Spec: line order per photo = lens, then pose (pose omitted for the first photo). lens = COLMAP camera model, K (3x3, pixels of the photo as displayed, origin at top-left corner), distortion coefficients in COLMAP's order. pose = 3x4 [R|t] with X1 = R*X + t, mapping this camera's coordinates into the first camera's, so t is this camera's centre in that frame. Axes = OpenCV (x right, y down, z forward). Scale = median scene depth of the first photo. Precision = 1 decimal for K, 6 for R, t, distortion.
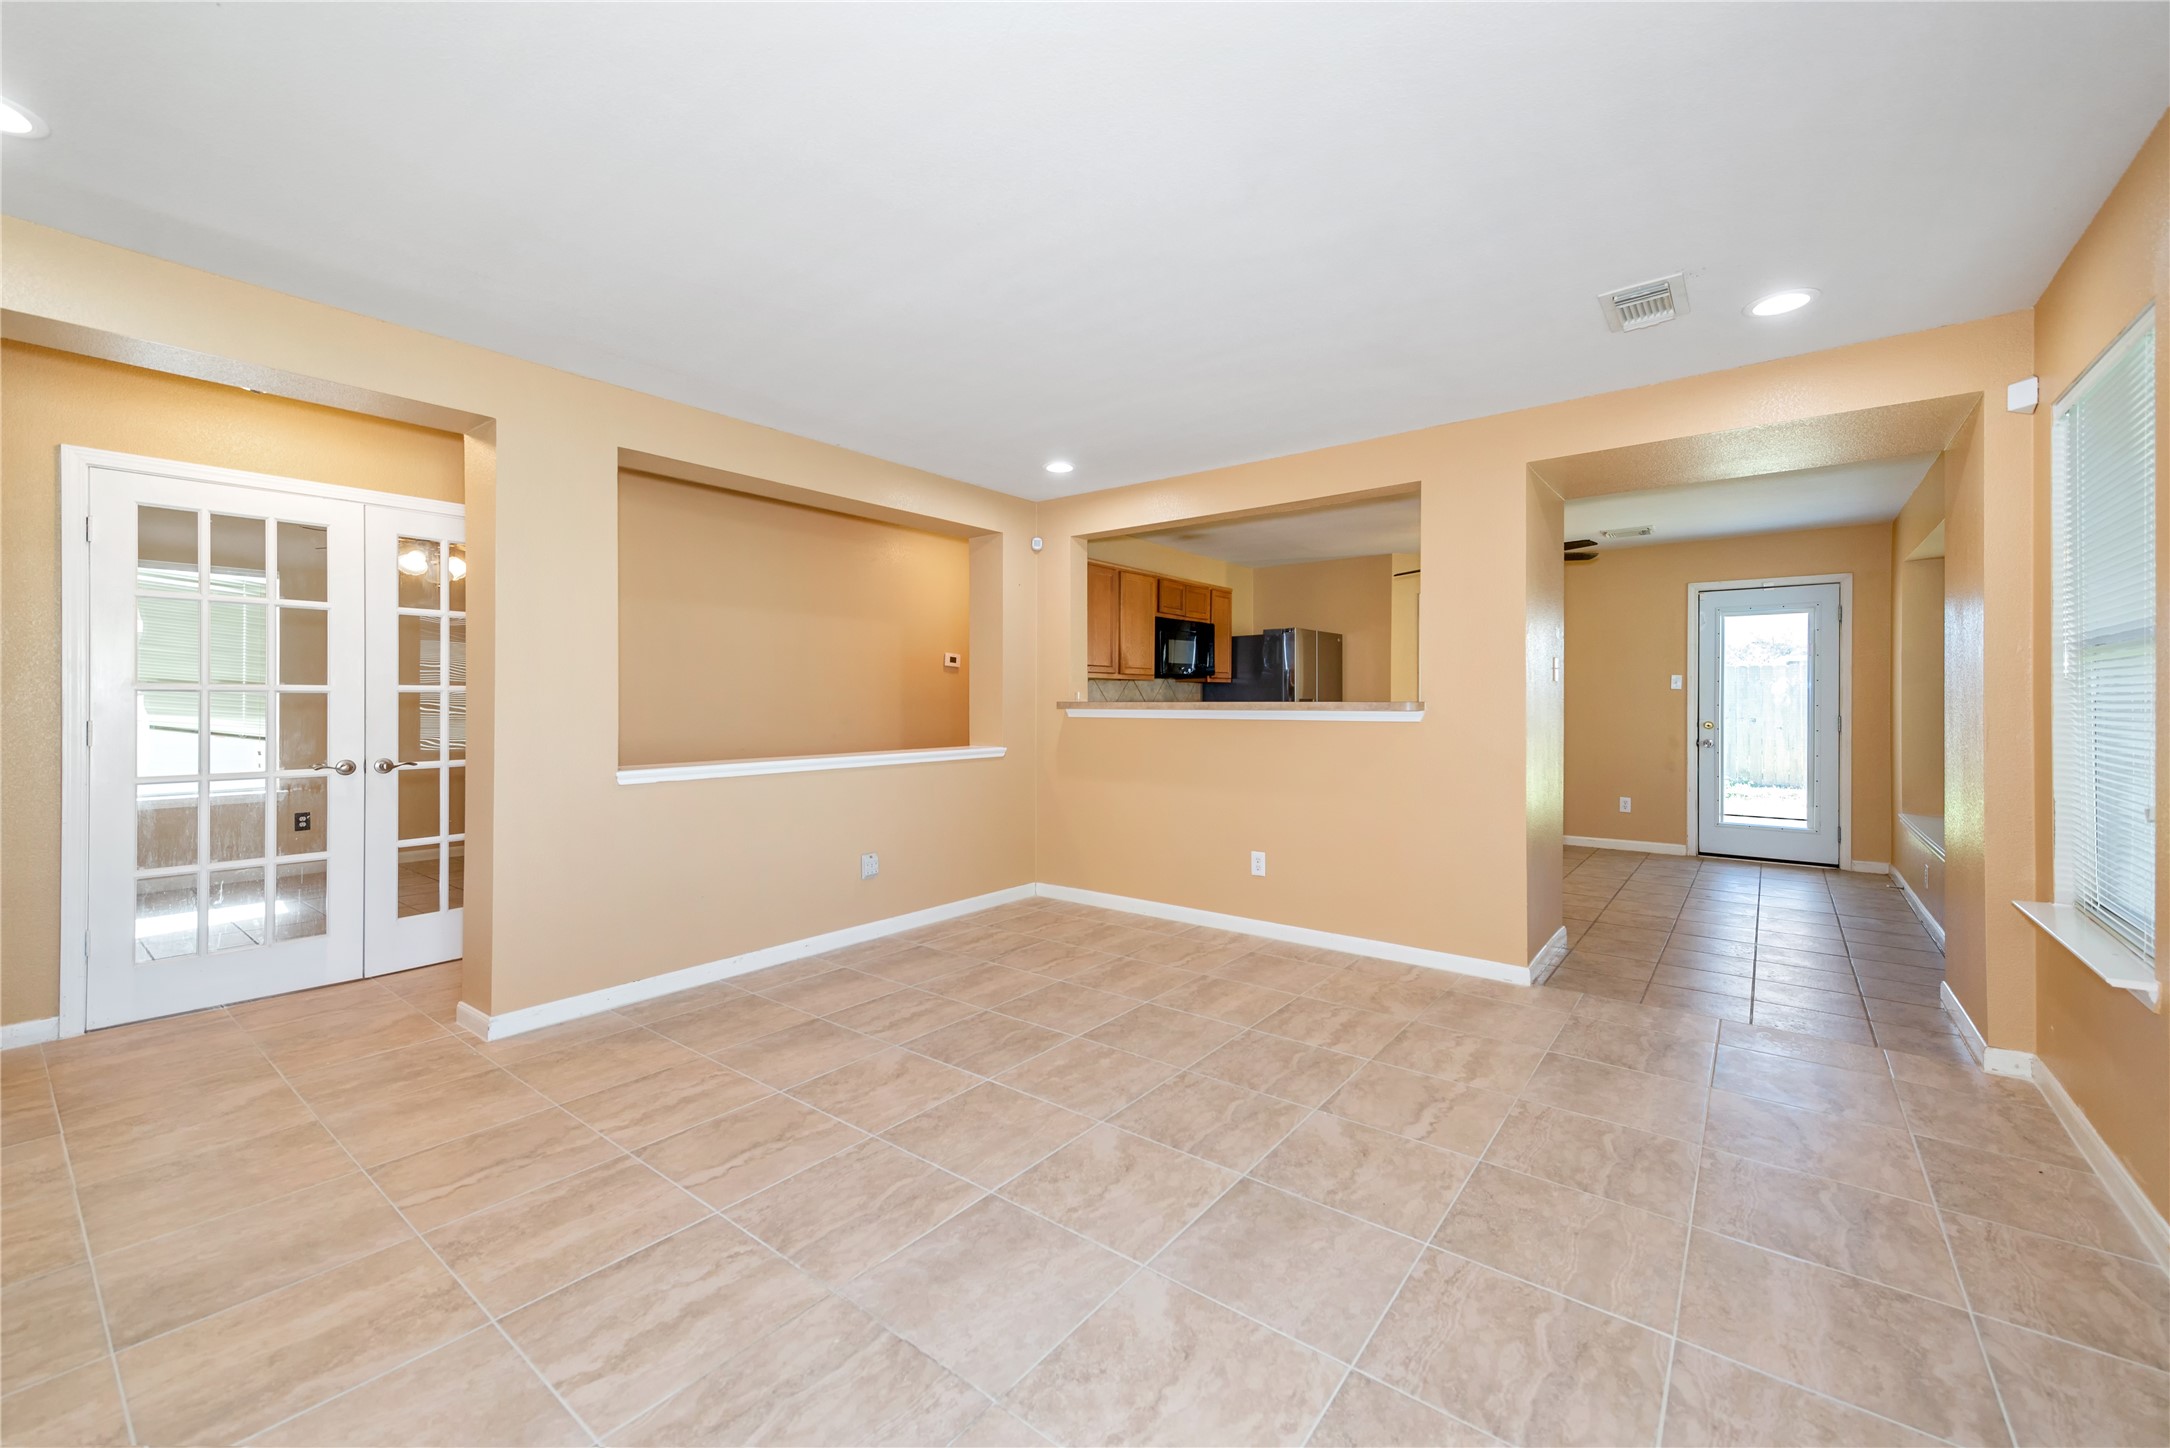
lens RADIAL K [[858.9, 0, 1094.0], [0, 858.9, 704.6], [0, 0, 1]] dist [0.025863, -0.012700]
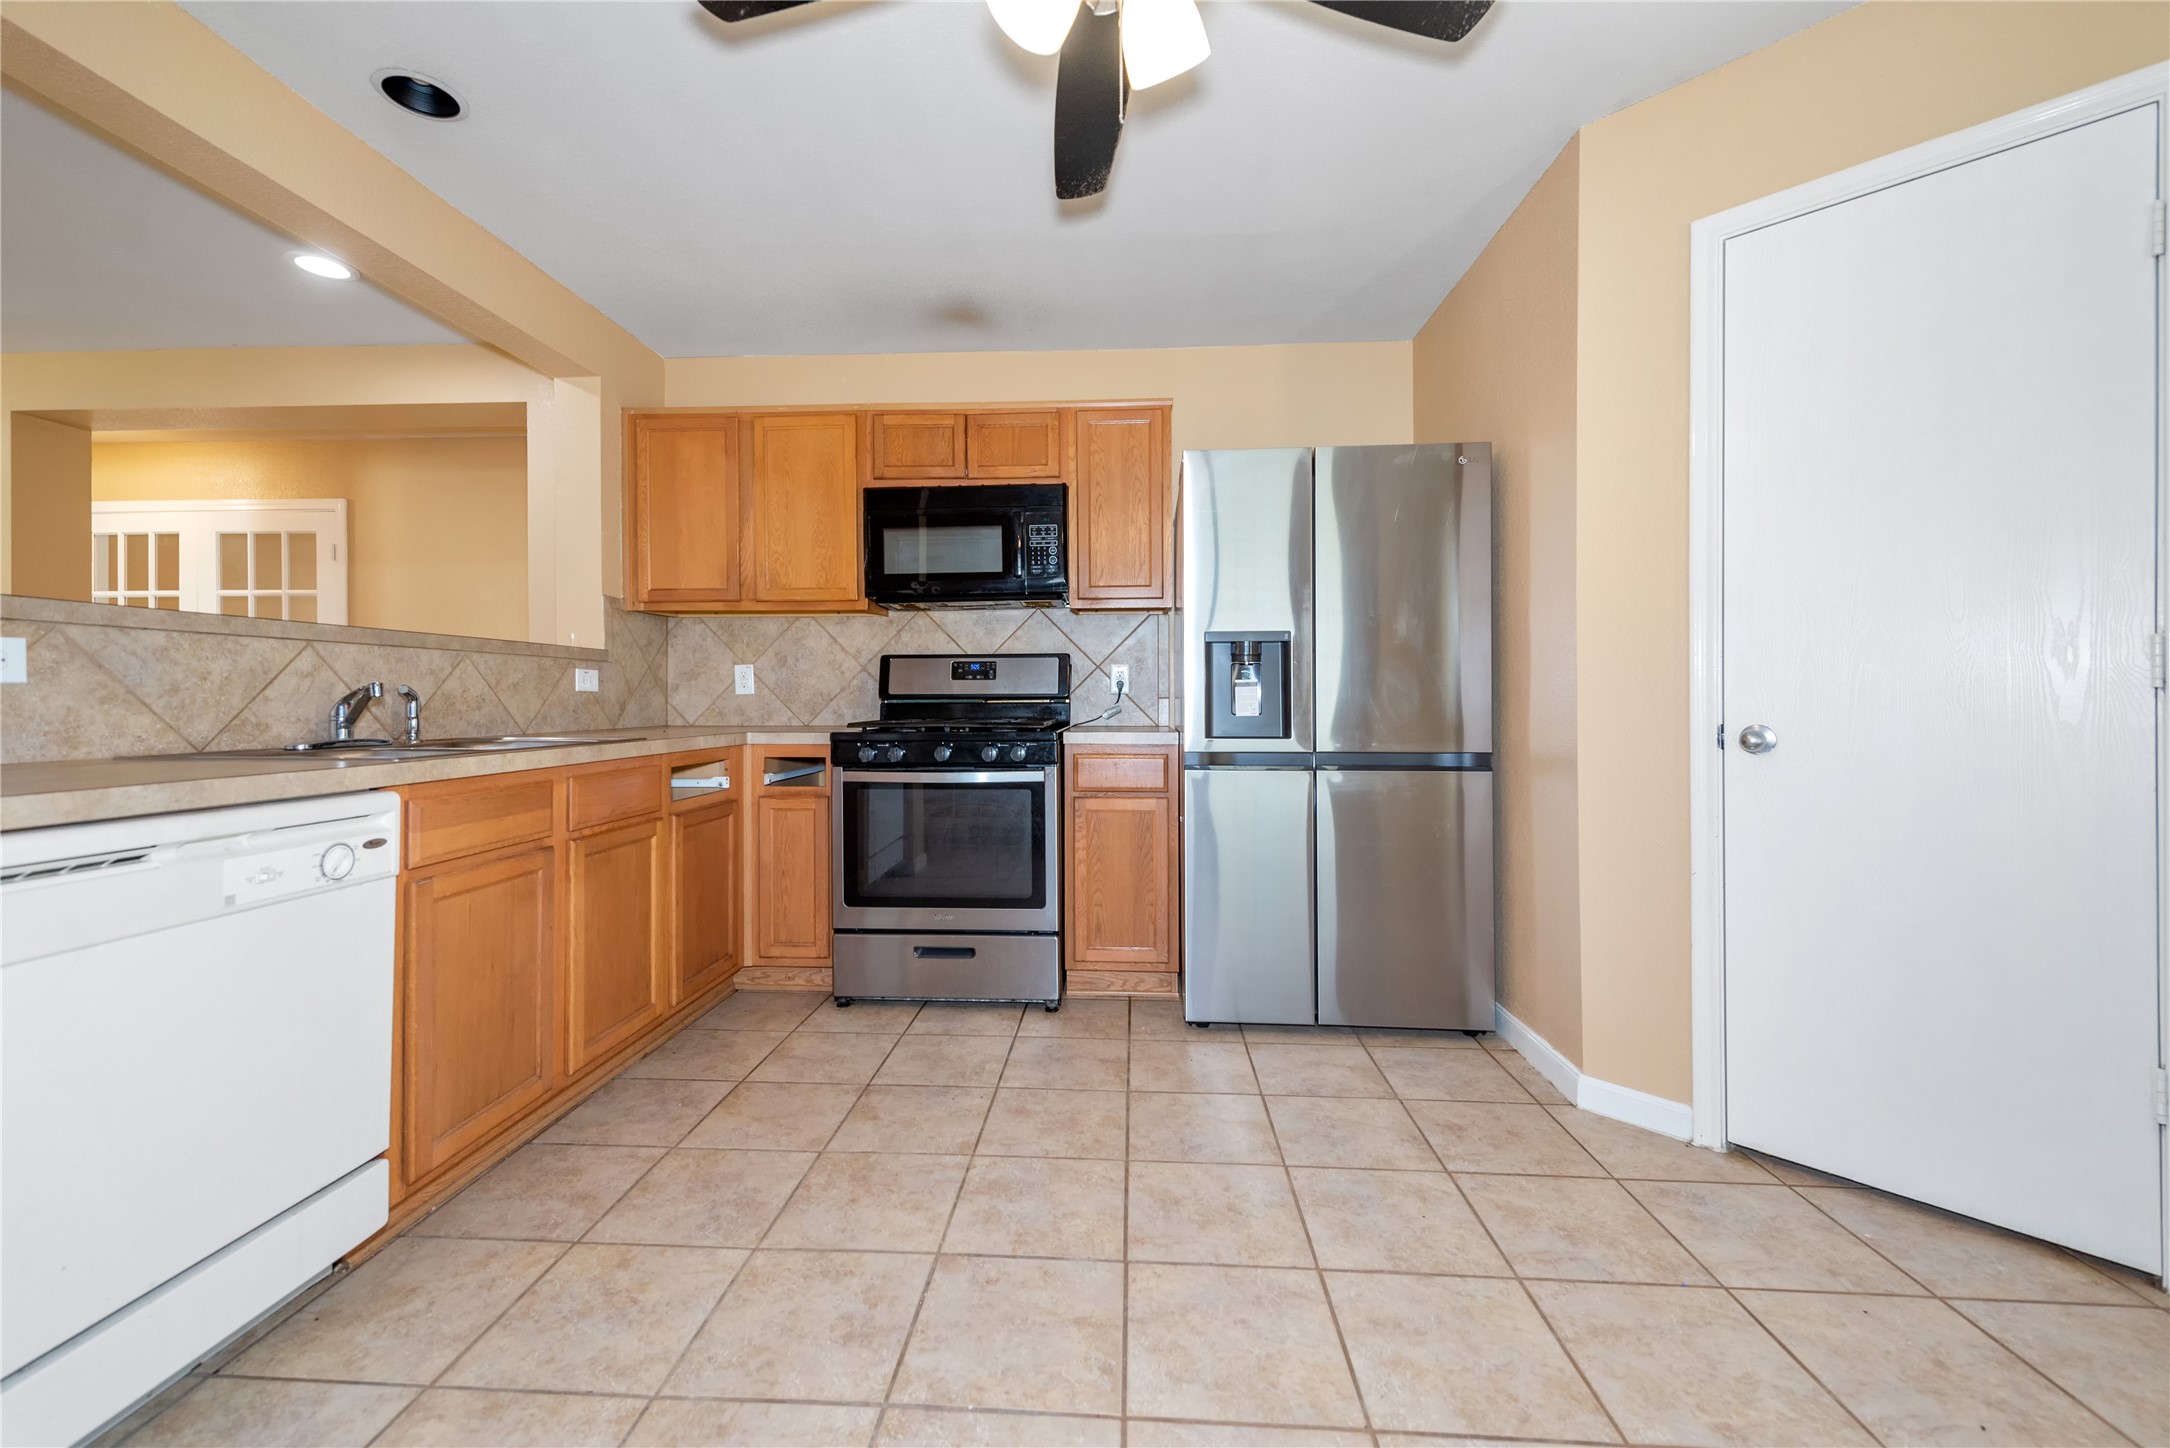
lens RADIAL K [[873.8, 0, 1075.7], [0, 873.8, 694.1], [0, 0, 1]] dist [0.024236, -0.007452]
pose [[0.563908, -0.003132, -0.825832, 1.151265], [-0.001013, 0.999989, -0.004484, 0.050147], [0.825837, 0.003365, 0.563899, 1.567147]]
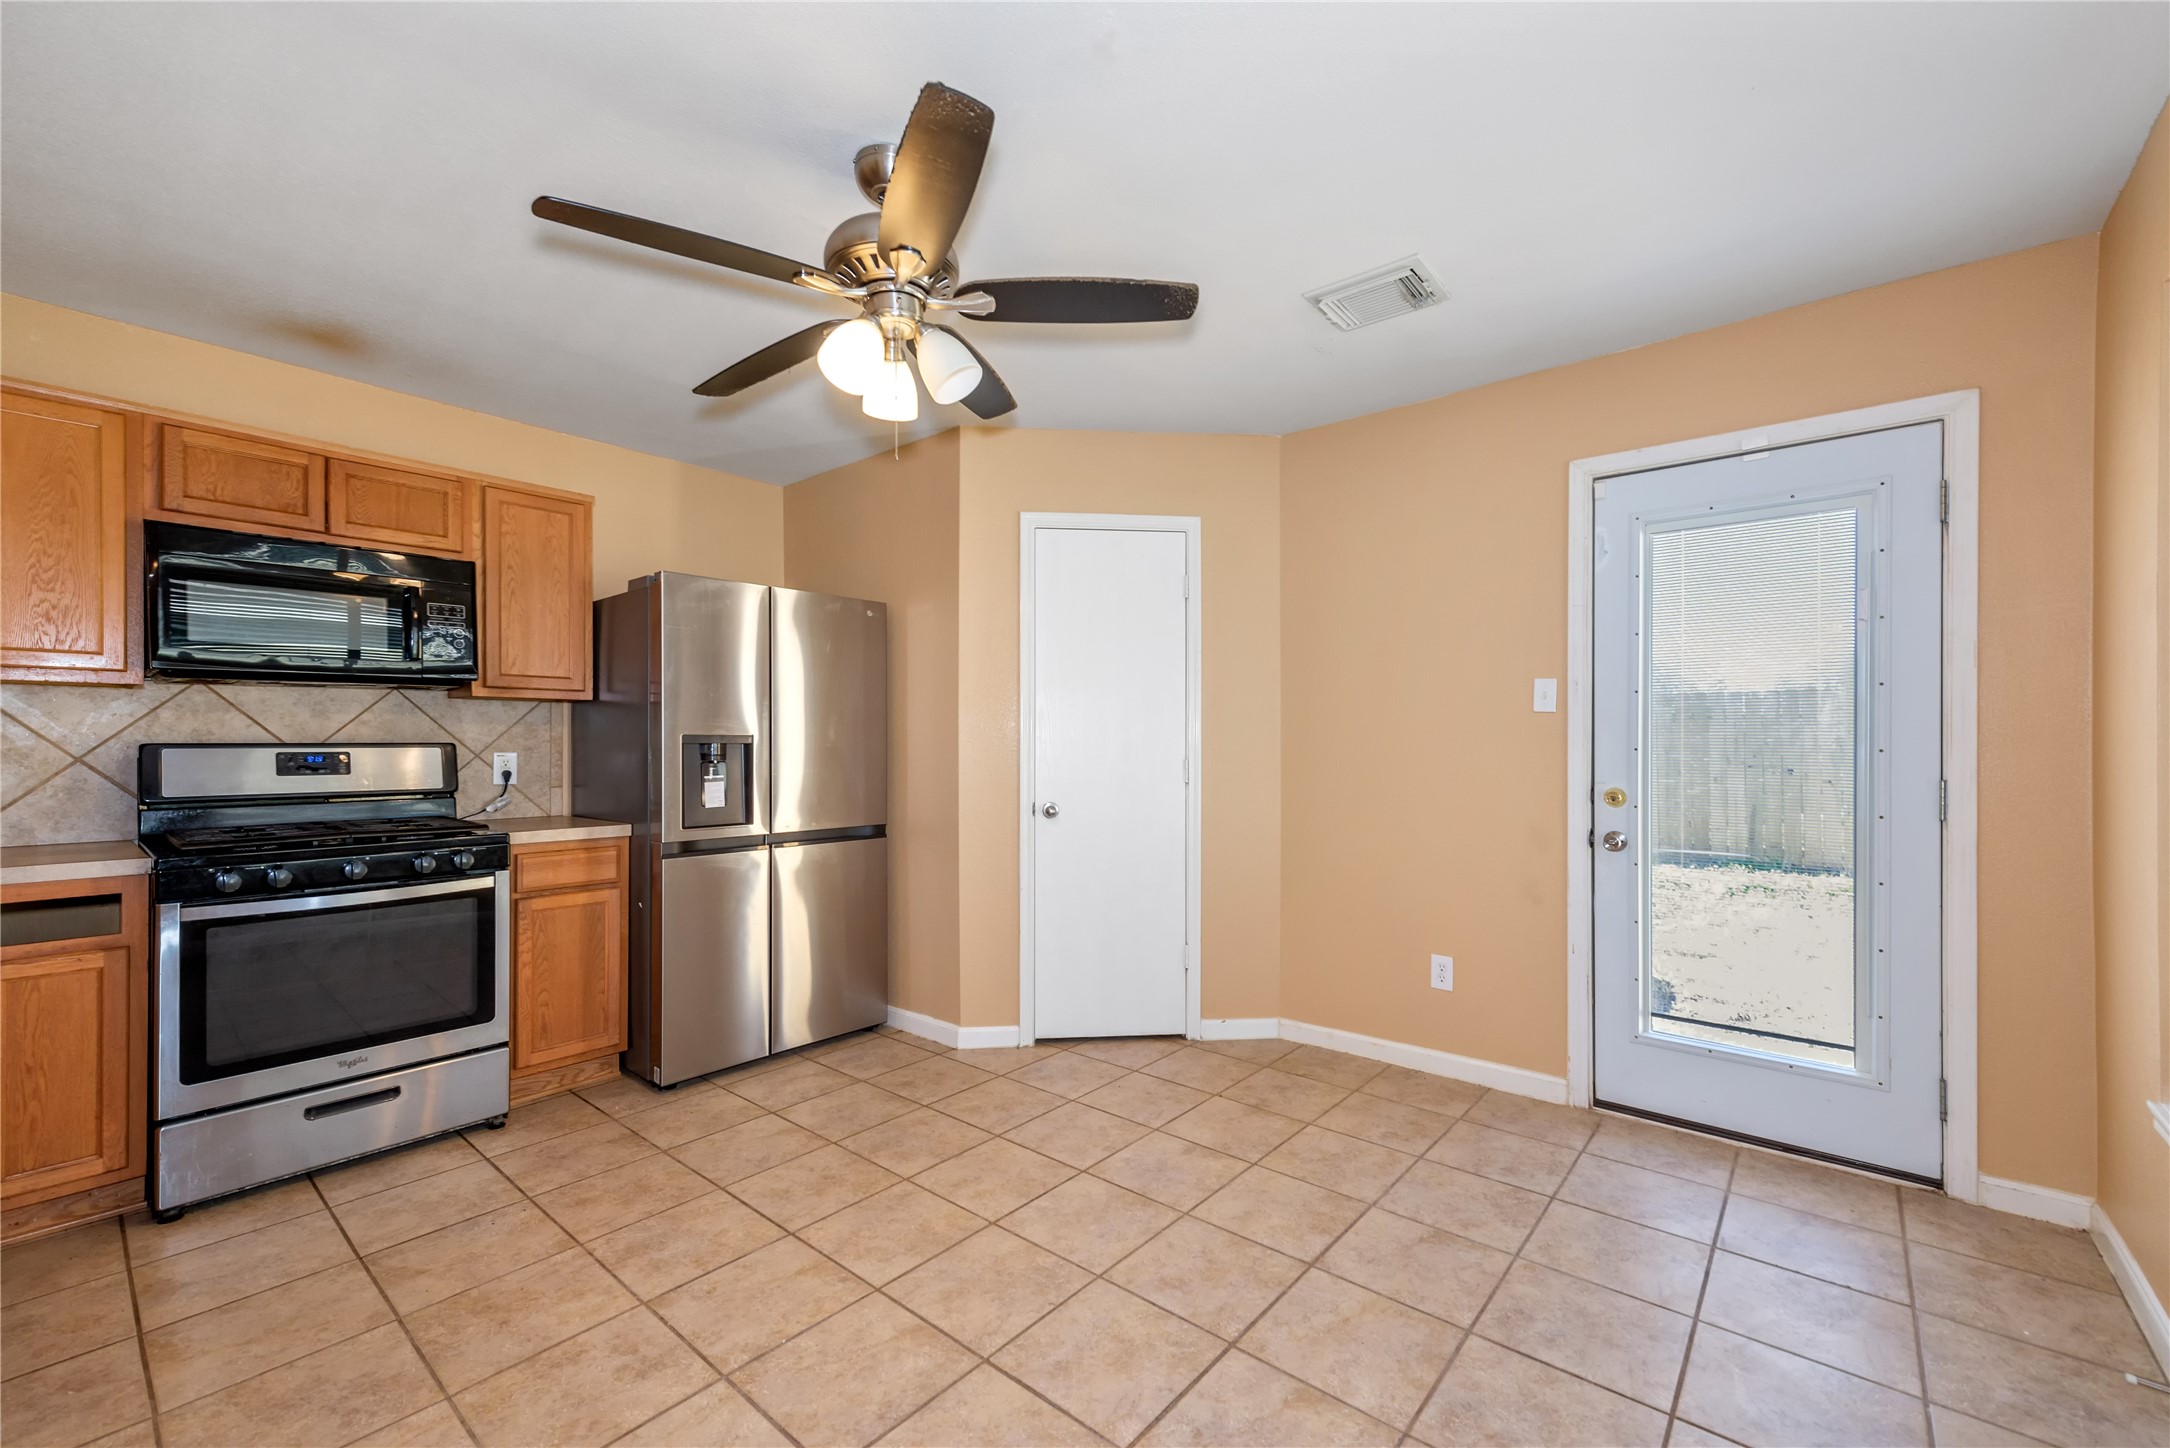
lens RADIAL K [[879.0, 0, 1096.3], [0, 879.0, 741.3], [0, 0, 1]] dist [0.007837, -0.000356]
pose [[0.999453, -0.000121, -0.033075, 1.004692], [-0.000102, 0.999977, -0.006740, -0.000566], [0.033075, 0.006740, 0.999430, 1.203688]]
